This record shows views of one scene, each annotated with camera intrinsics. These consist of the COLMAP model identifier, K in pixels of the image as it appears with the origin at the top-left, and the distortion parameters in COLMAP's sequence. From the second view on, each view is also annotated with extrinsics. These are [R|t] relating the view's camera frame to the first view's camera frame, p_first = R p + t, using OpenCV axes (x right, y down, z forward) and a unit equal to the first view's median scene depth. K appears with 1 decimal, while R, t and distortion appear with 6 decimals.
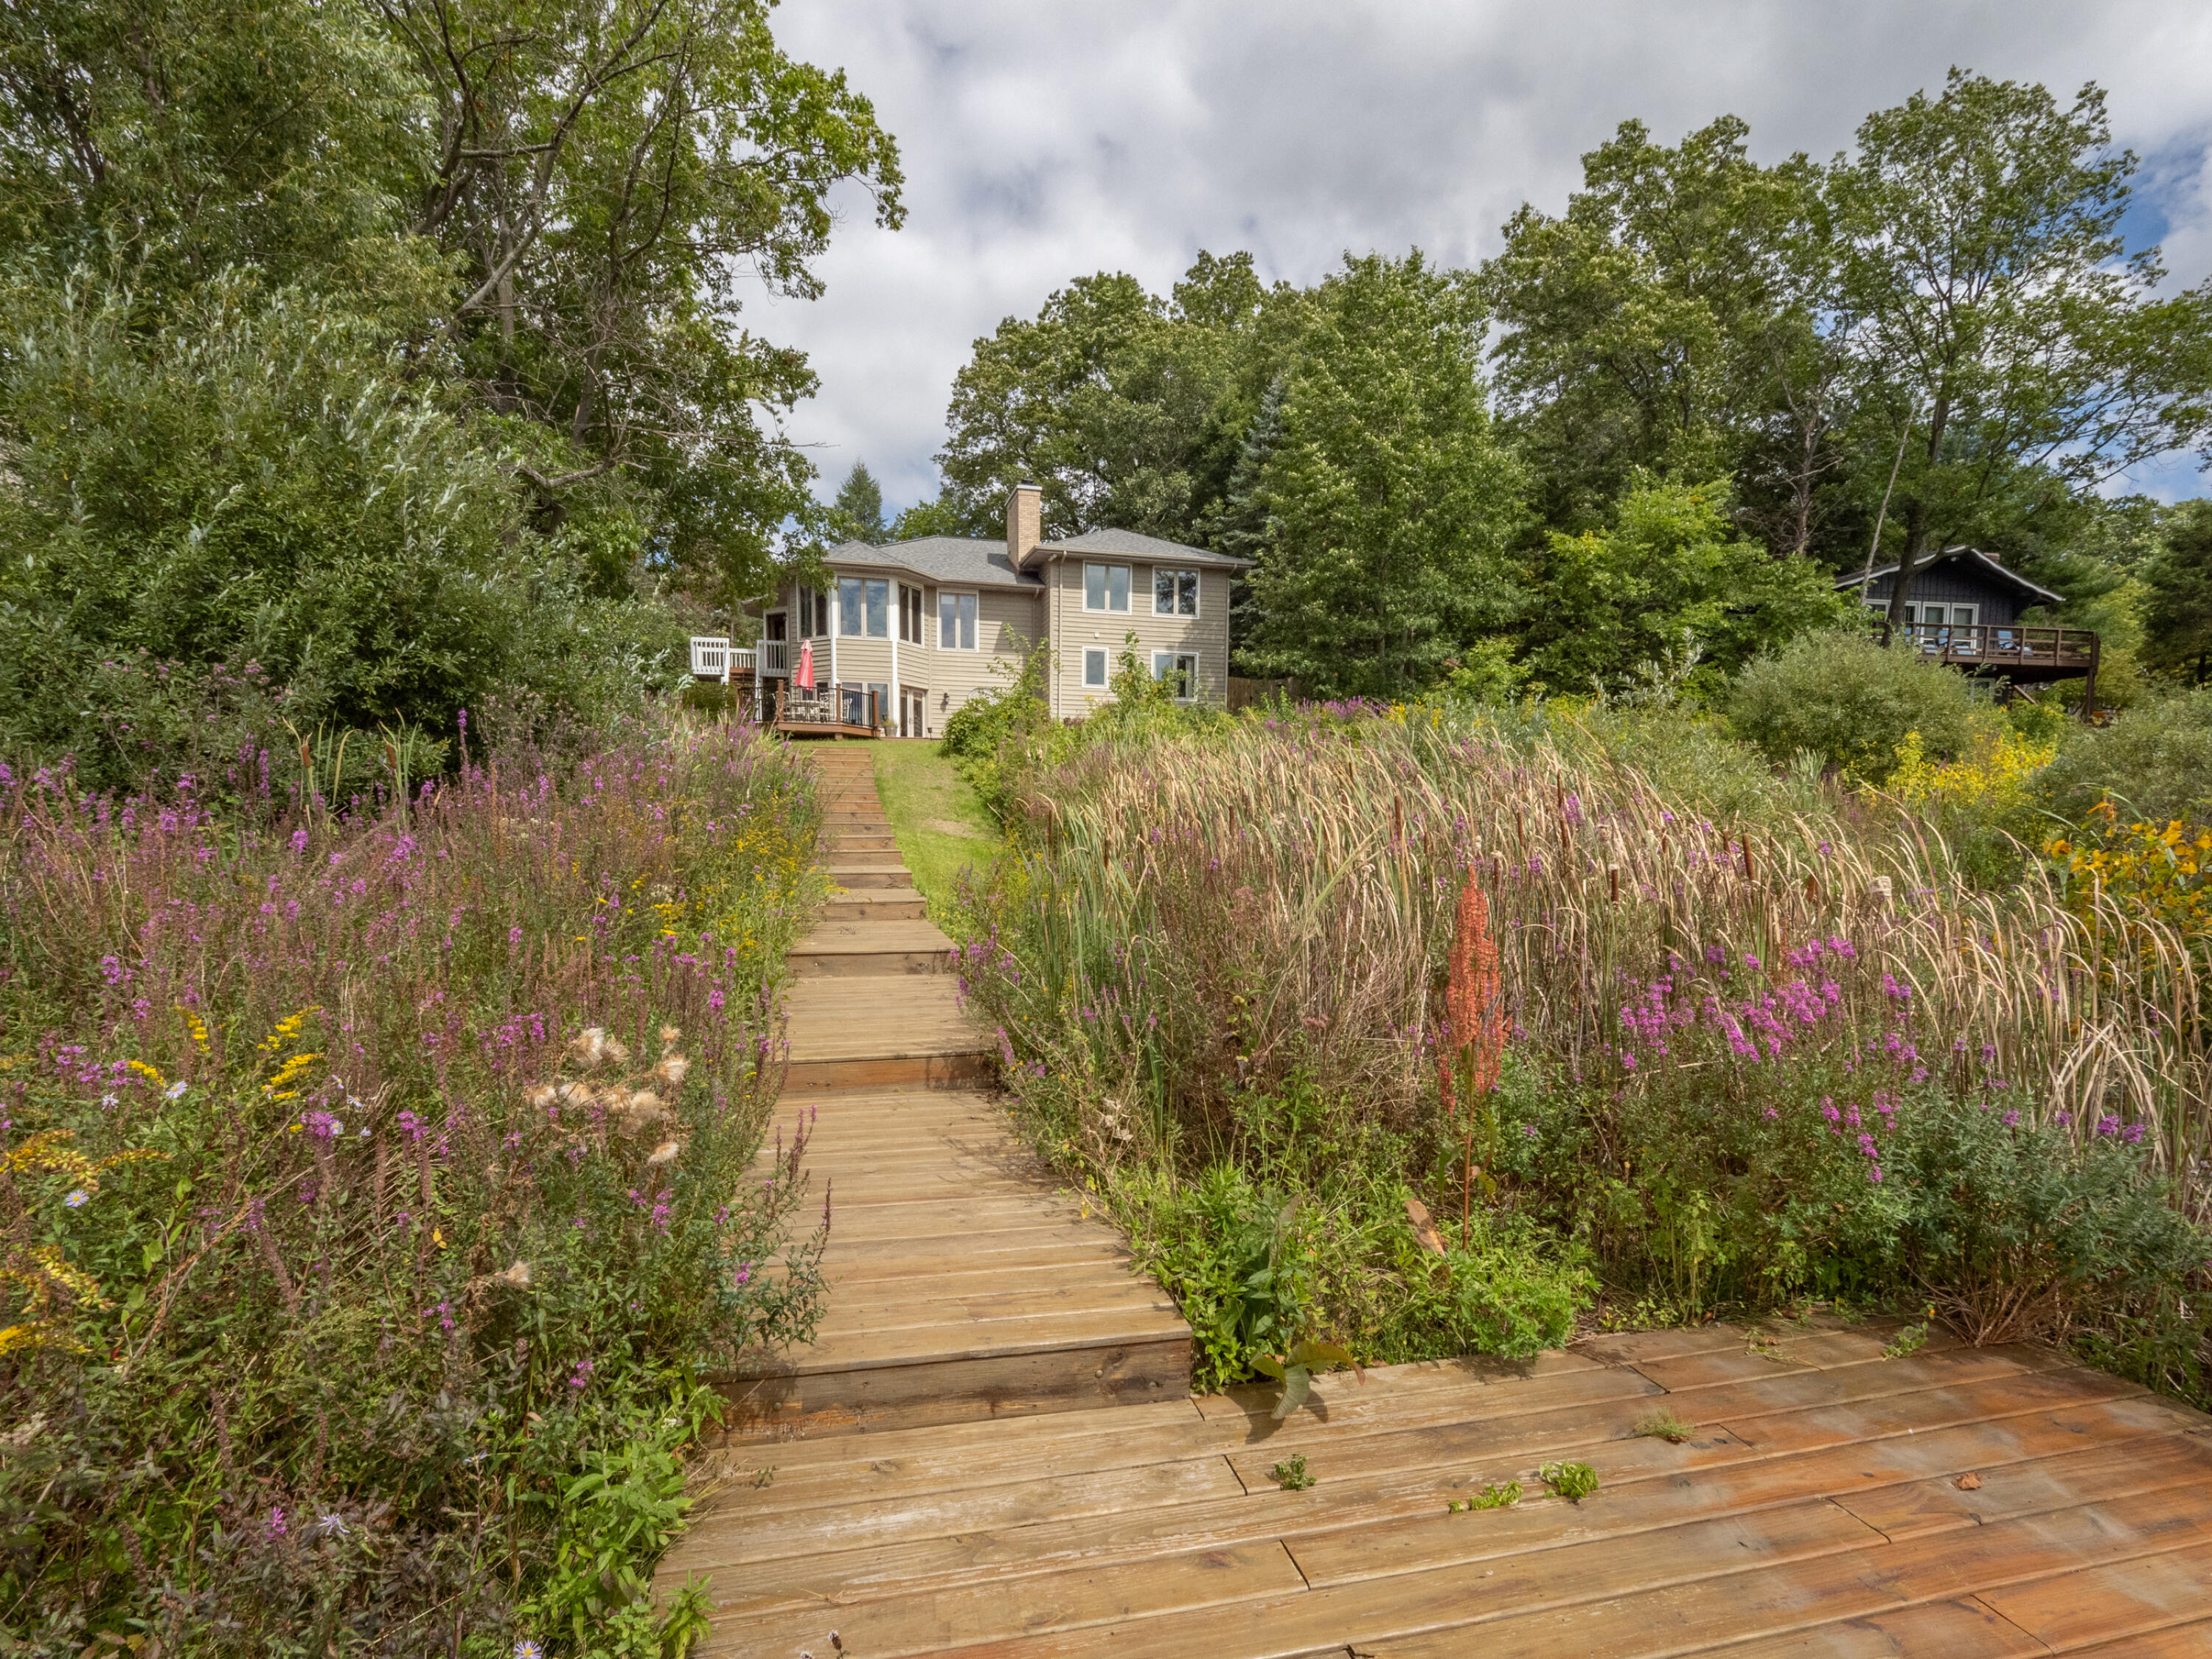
lens RADIAL K [[940.7, 0, 1099.1], [0, 940.7, 856.5], [0, 0, 1]] dist [0.018404, 0.000064]
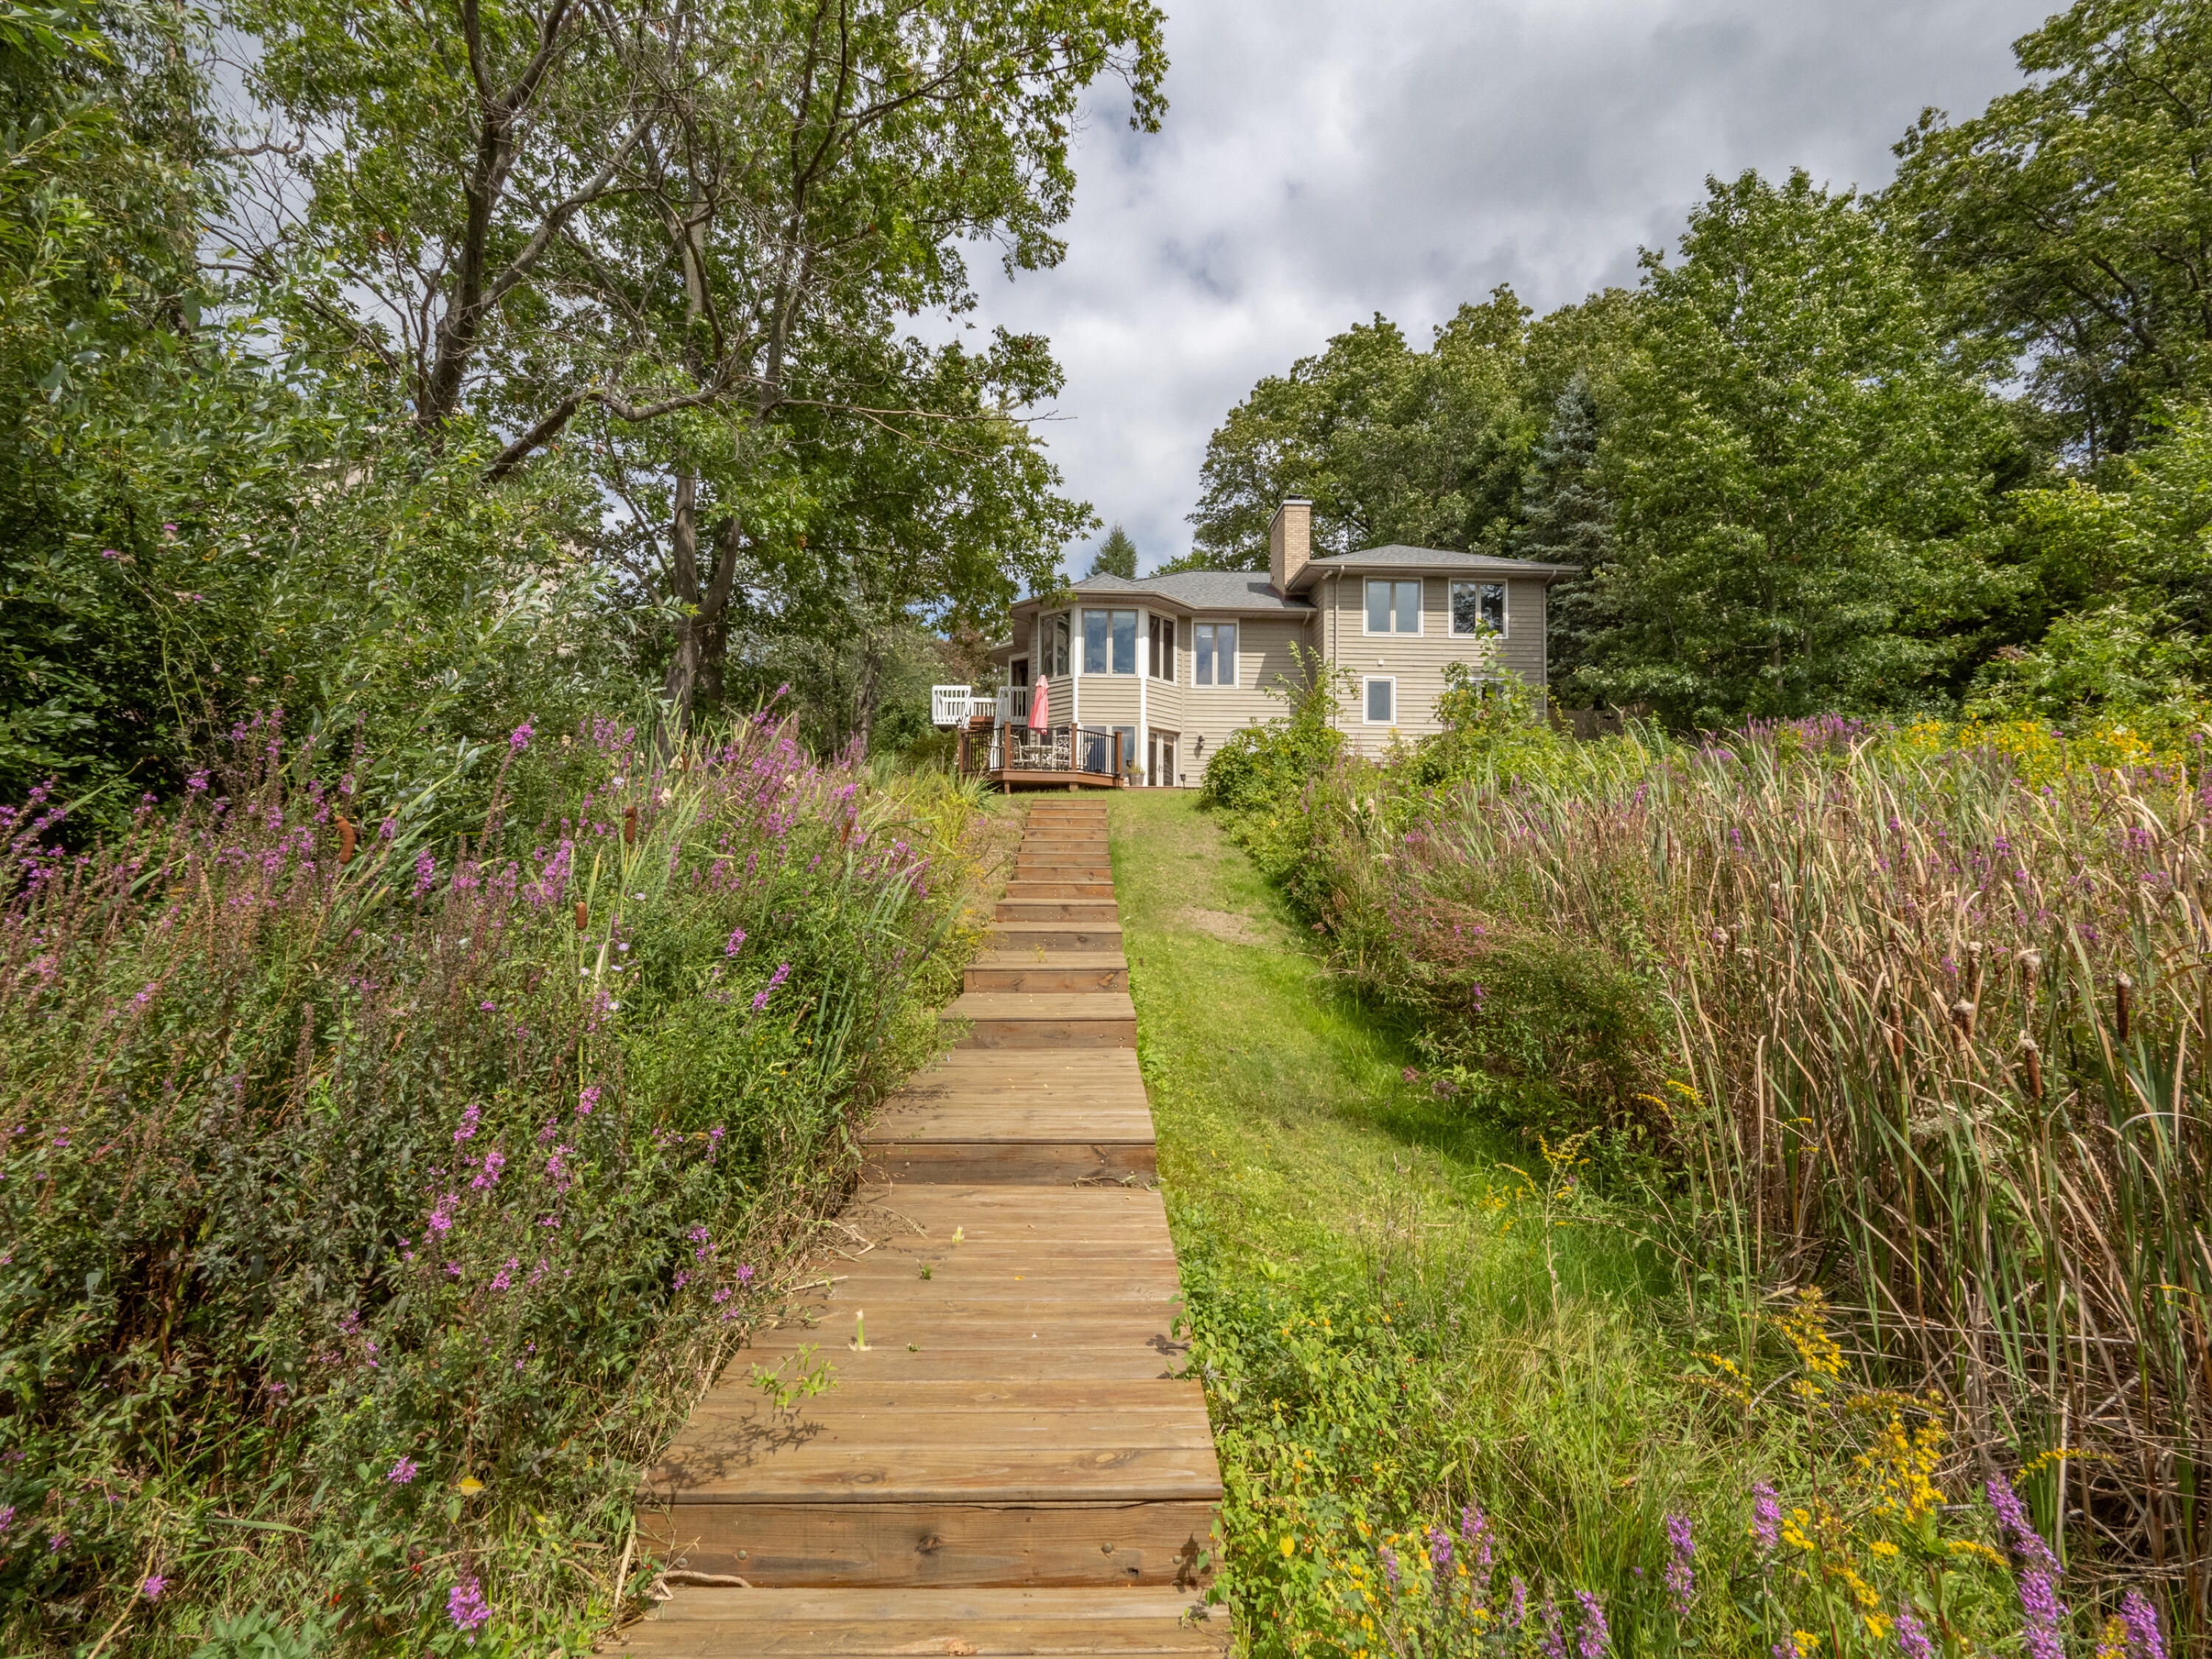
lens RADIAL K [[940.7, 0, 1099.1], [0, 940.7, 856.5], [0, 0, 1]] dist [0.018404, 0.000064]
pose [[0.966156, 0.003687, -0.257934, -0.029286], [-0.017656, 0.998498, -0.051863, -0.016594], [0.257355, 0.054662, 0.964770, 0.147652]]
